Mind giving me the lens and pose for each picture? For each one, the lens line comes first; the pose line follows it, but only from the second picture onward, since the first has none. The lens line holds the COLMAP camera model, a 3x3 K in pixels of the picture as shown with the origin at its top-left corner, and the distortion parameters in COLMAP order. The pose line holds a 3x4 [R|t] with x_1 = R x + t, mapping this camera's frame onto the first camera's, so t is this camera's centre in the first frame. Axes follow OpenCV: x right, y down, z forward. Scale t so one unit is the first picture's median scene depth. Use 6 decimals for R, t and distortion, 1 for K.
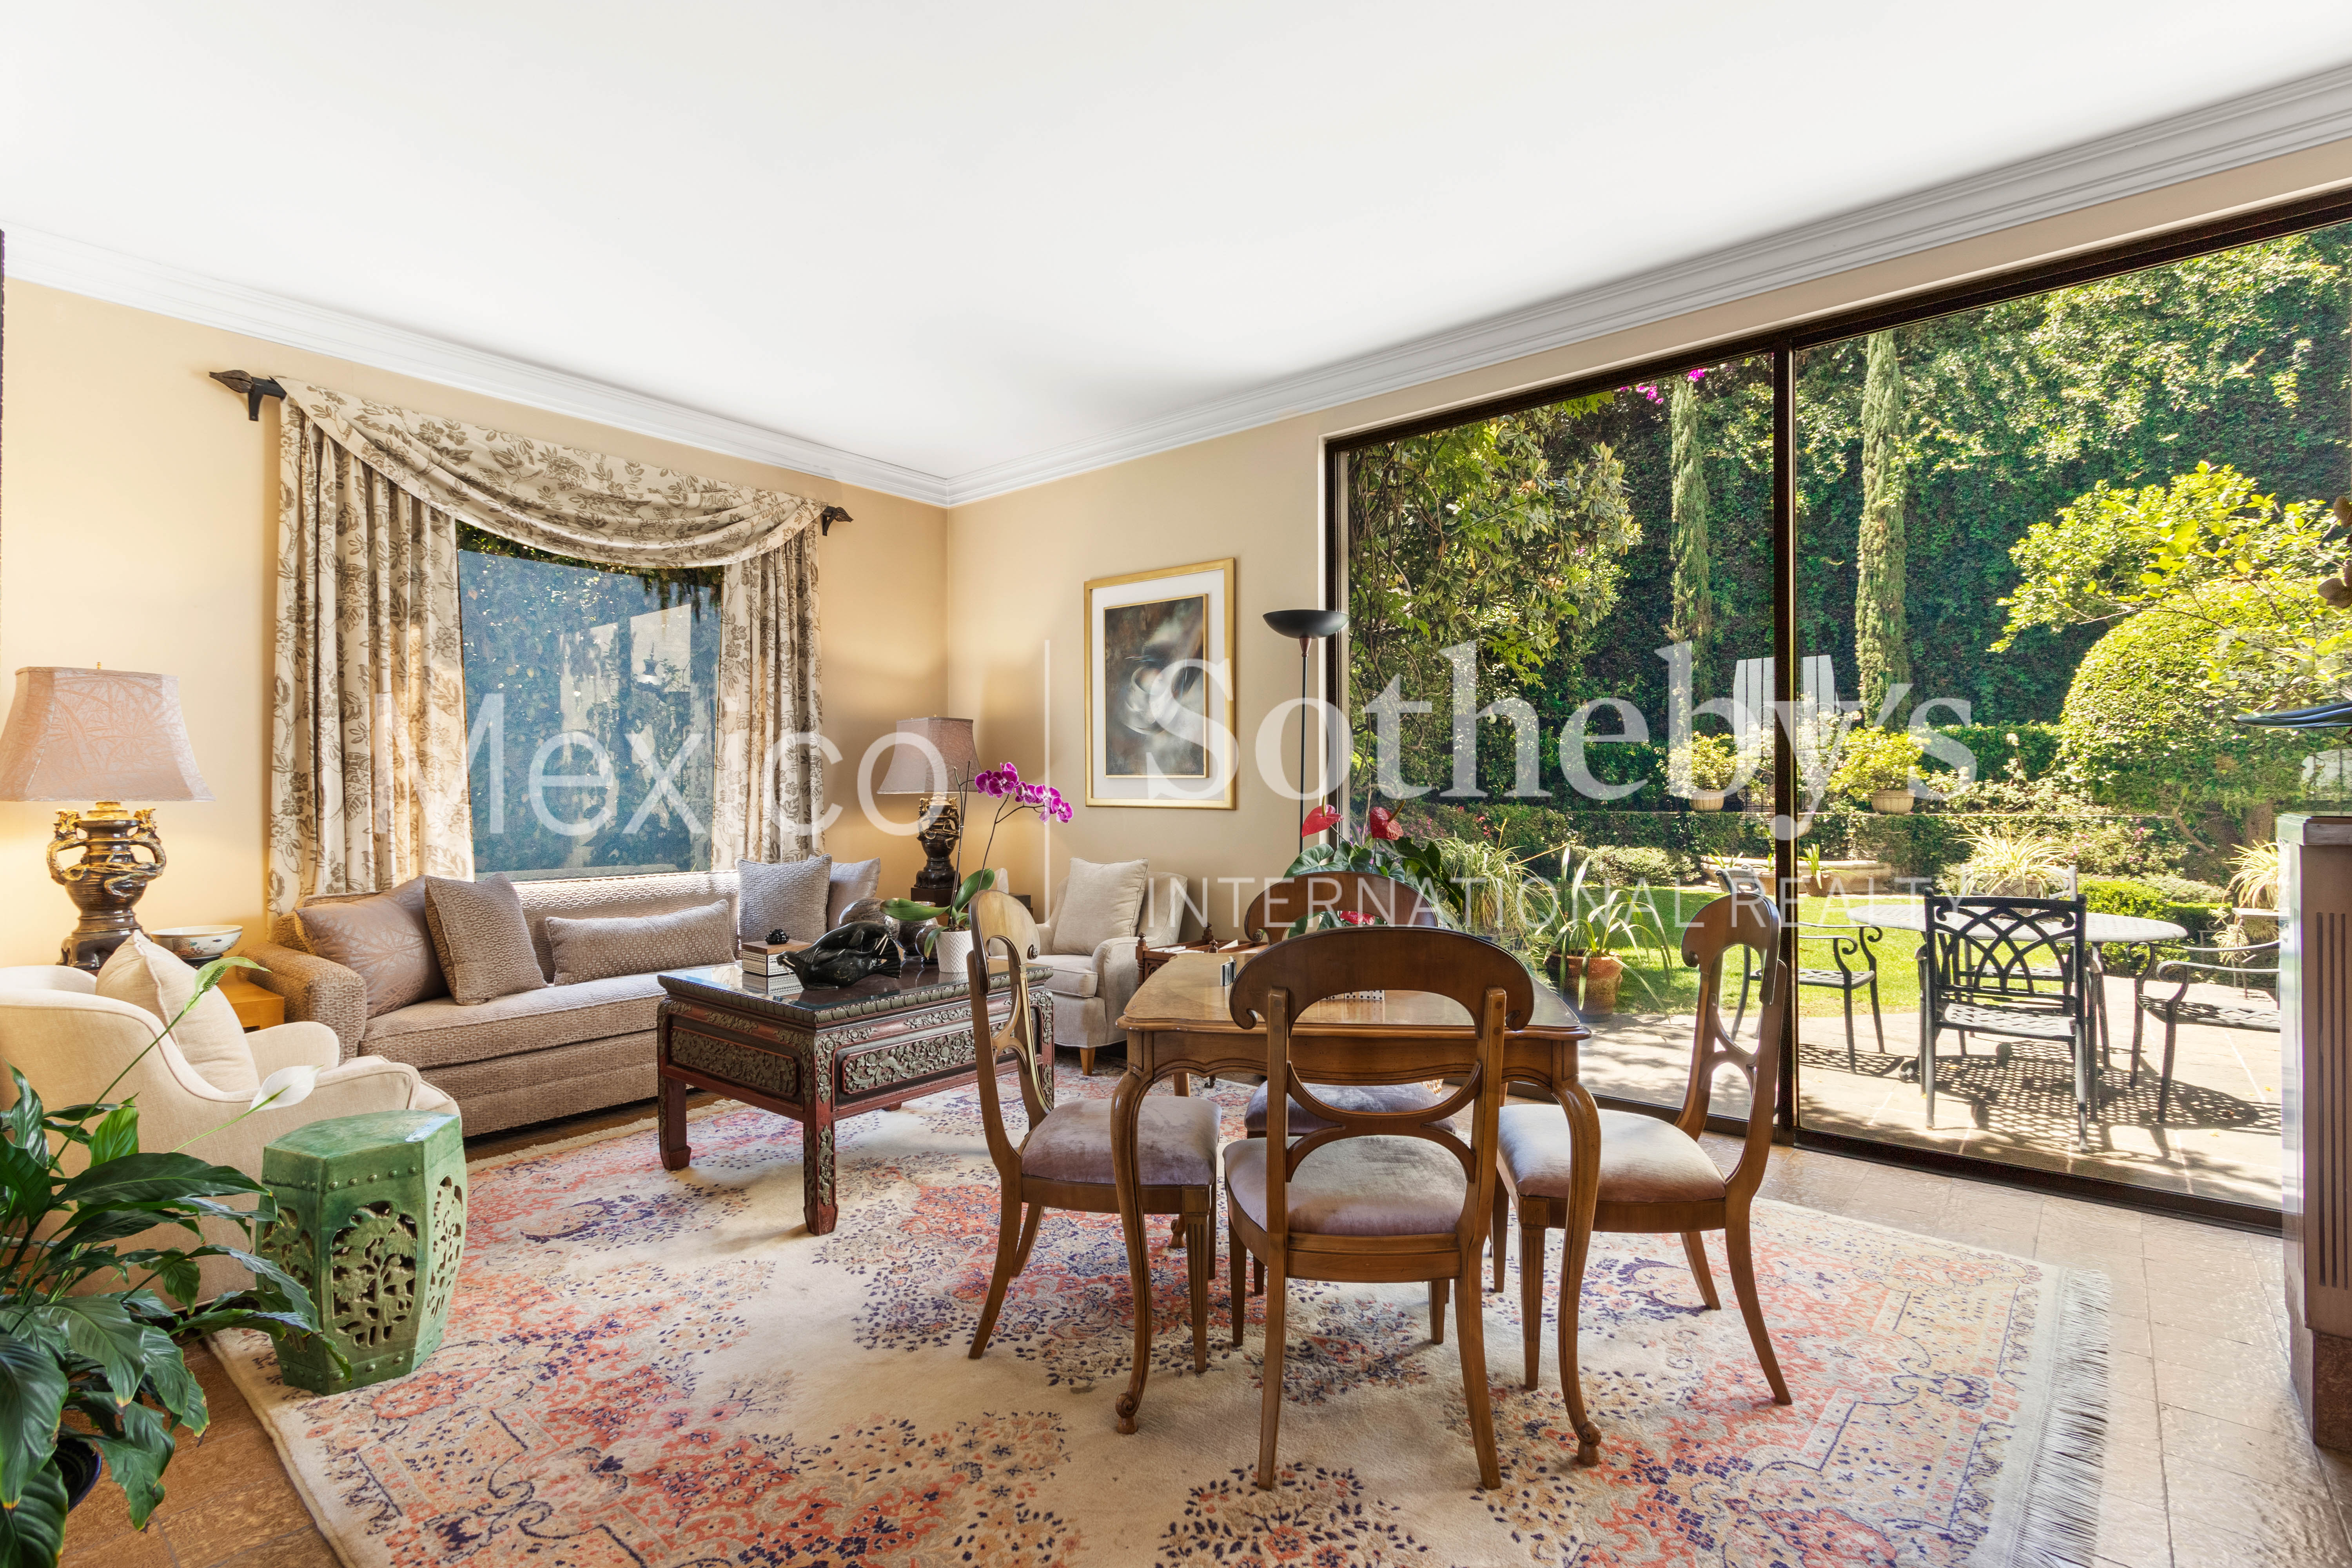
lens RADIAL K [[1085.2, 0, 1125.2], [0, 1085.2, 785.2], [0, 0, 1]] dist [0.004774, 0.000302]
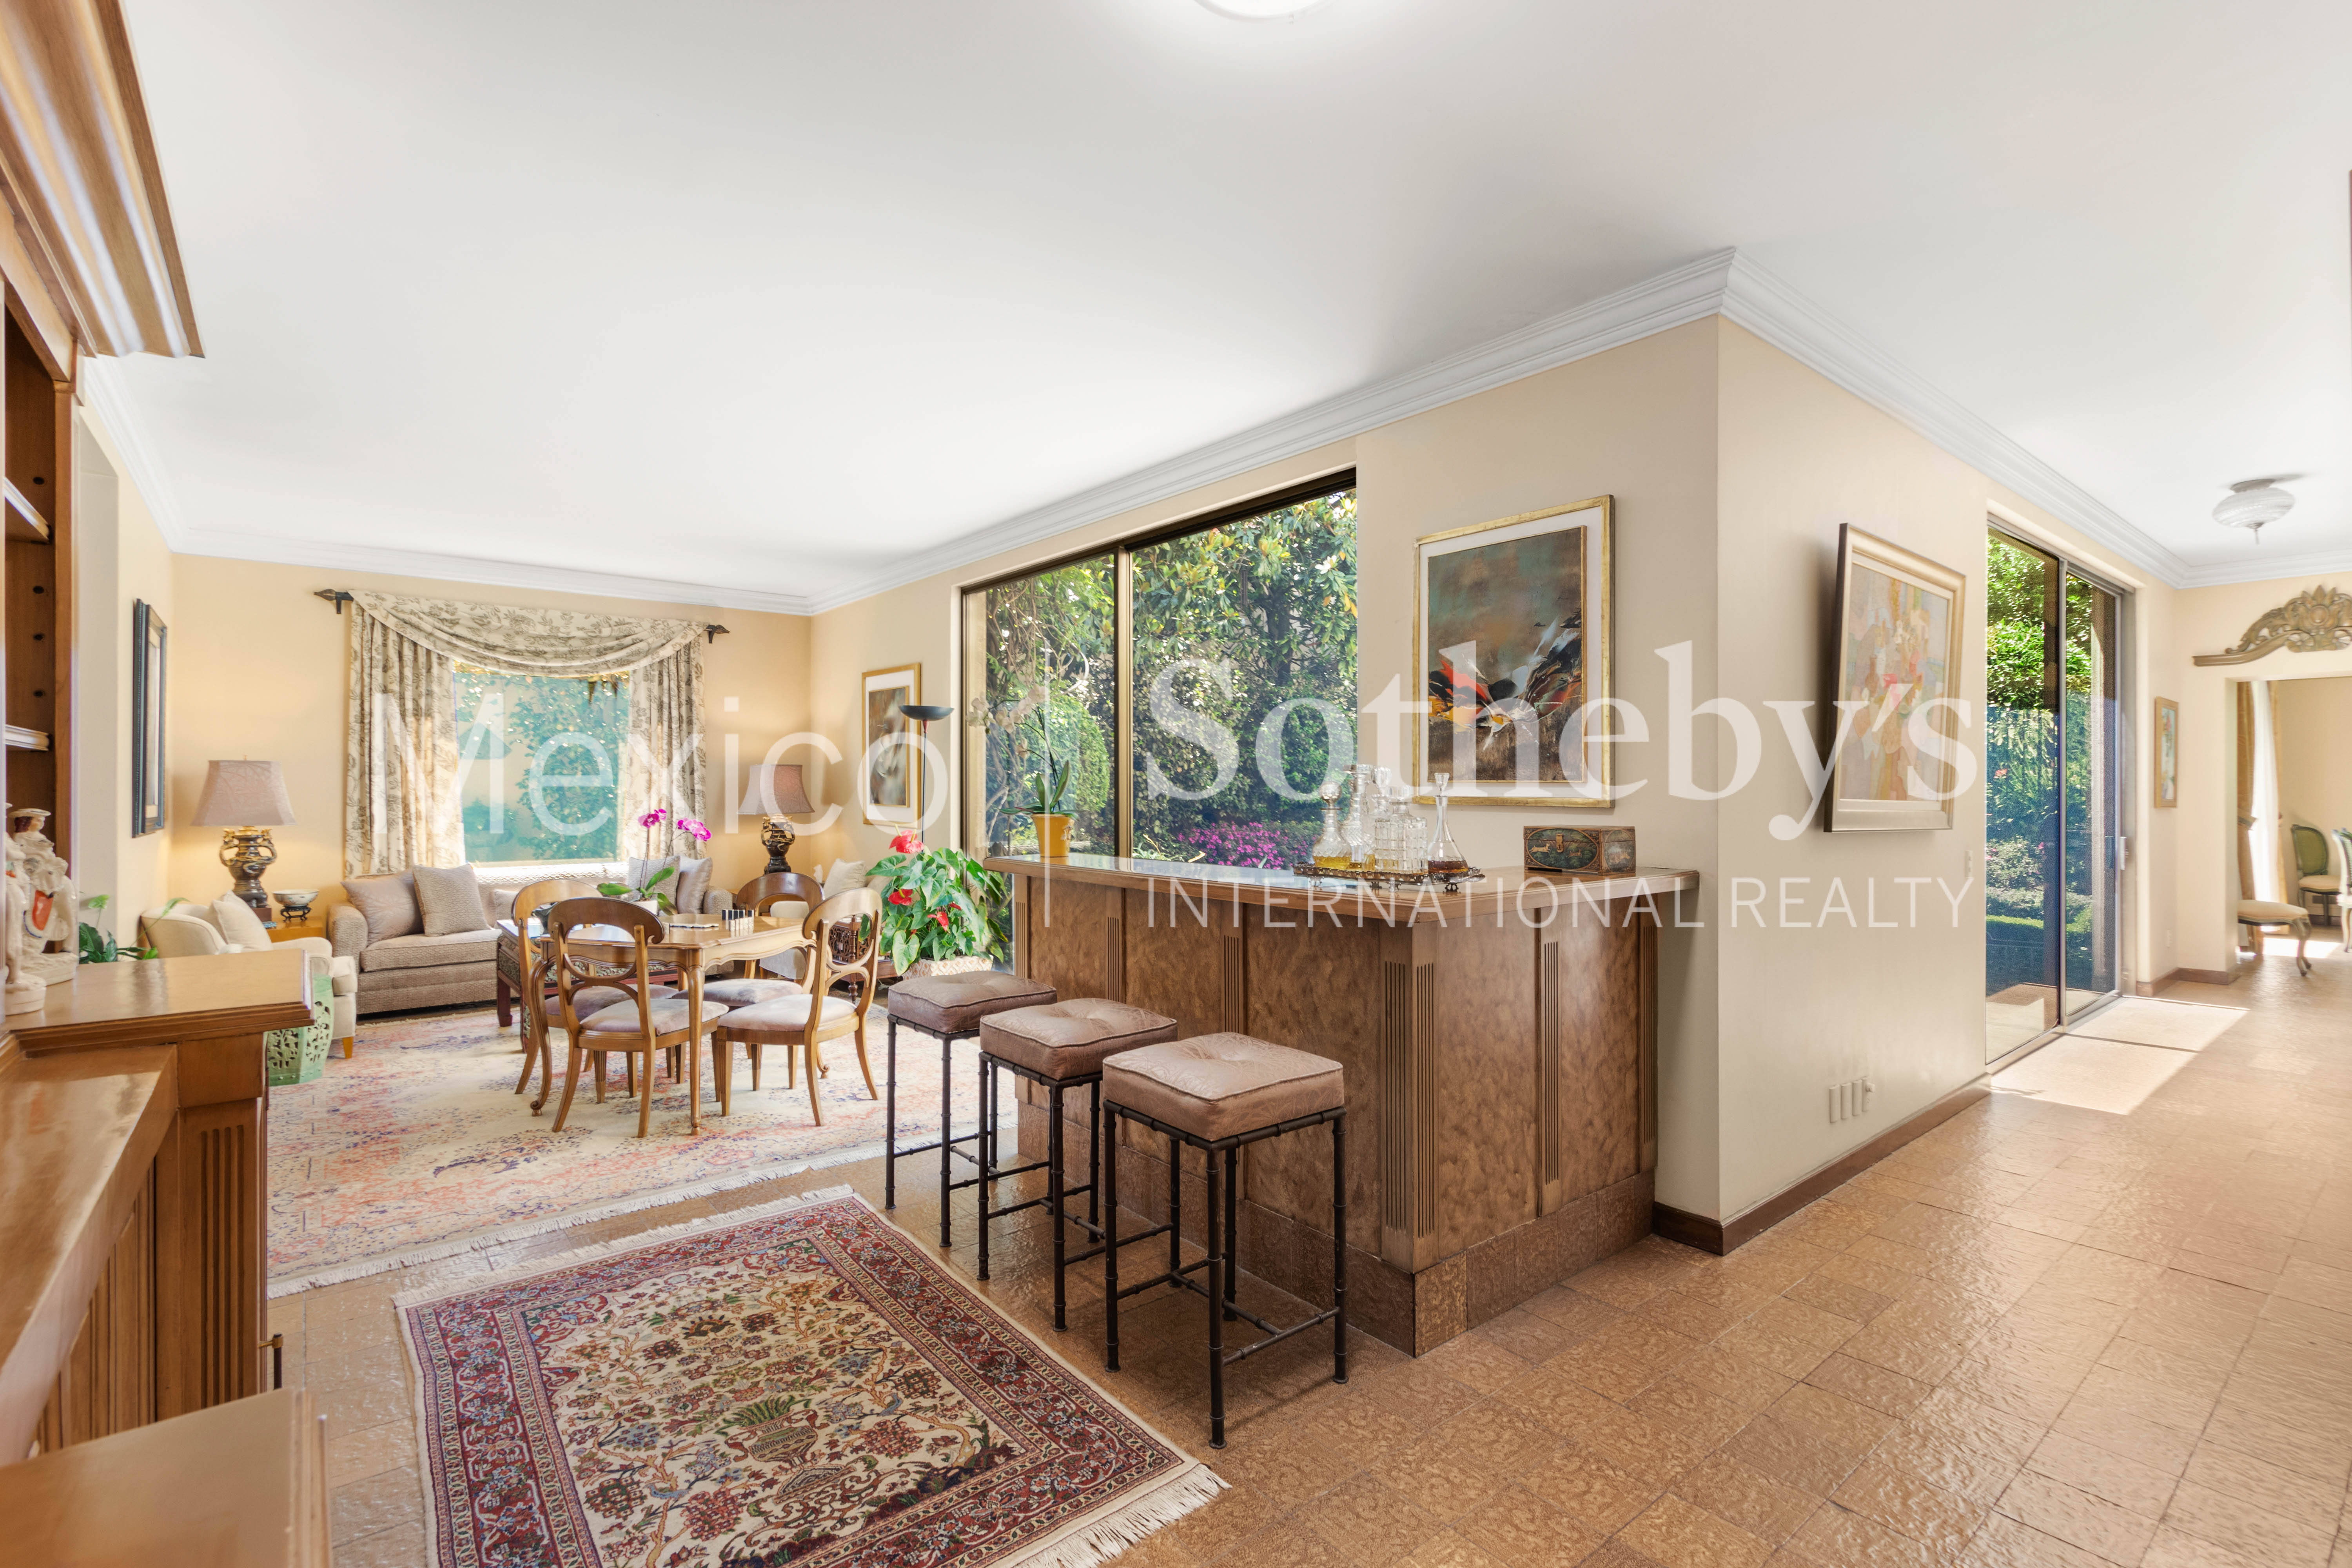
lens RADIAL K [[1085.2, 0, 1161.0], [0, 1085.2, 772.7], [0, 0, 1]] dist [0.004774, 0.000302]
pose [[0.979832, -0.000611, -0.199821, 0.860729], [-0.000455, 0.999986, -0.005290, -0.055860], [0.199822, 0.005274, 0.979818, -0.481868]]
